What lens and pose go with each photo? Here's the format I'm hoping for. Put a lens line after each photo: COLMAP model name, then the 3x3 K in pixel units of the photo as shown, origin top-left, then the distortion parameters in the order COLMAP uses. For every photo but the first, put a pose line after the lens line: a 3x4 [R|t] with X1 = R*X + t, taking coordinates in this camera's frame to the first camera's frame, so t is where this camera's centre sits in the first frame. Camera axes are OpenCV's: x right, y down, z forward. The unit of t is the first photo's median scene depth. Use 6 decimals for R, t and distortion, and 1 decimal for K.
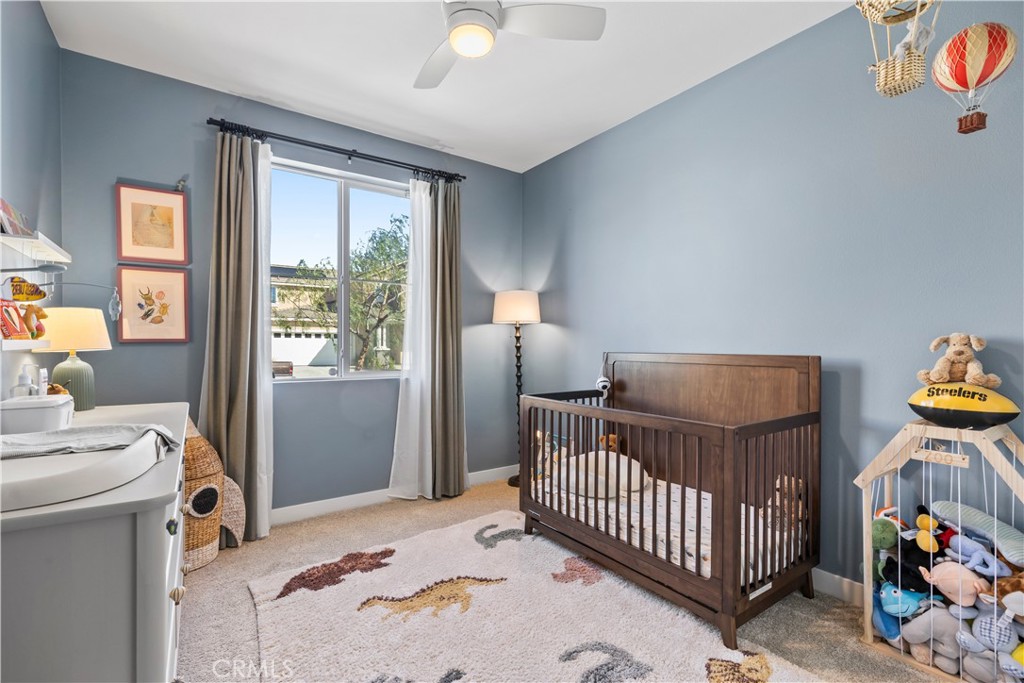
lens RADIAL K [[463.0, 0, 511.0], [0, 463.0, 345.2], [0, 0, 1]] dist [-0.000450, 0.000014]
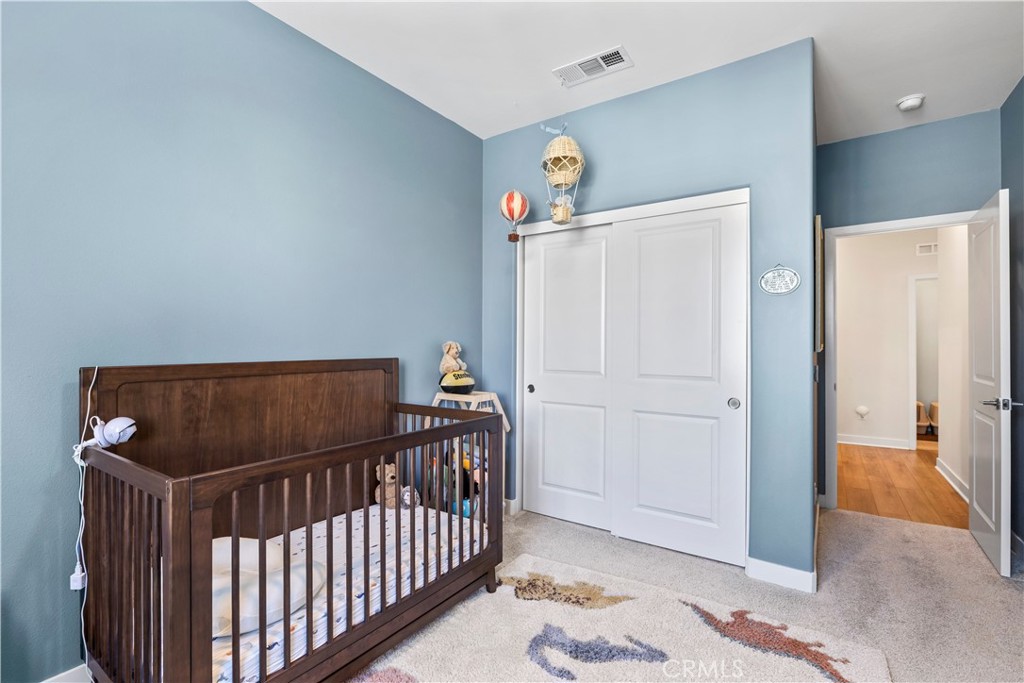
lens RADIAL K [[463.0, 0, 510.4], [0, 463.0, 343.2], [0, 0, 1]] dist [-0.000450, 0.000014]
pose [[-0.350128, 0.001454, 0.936701, -0.591534], [-0.001497, 0.999997, -0.002111, -0.013200], [-0.936701, -0.002141, -0.350125, 1.149315]]
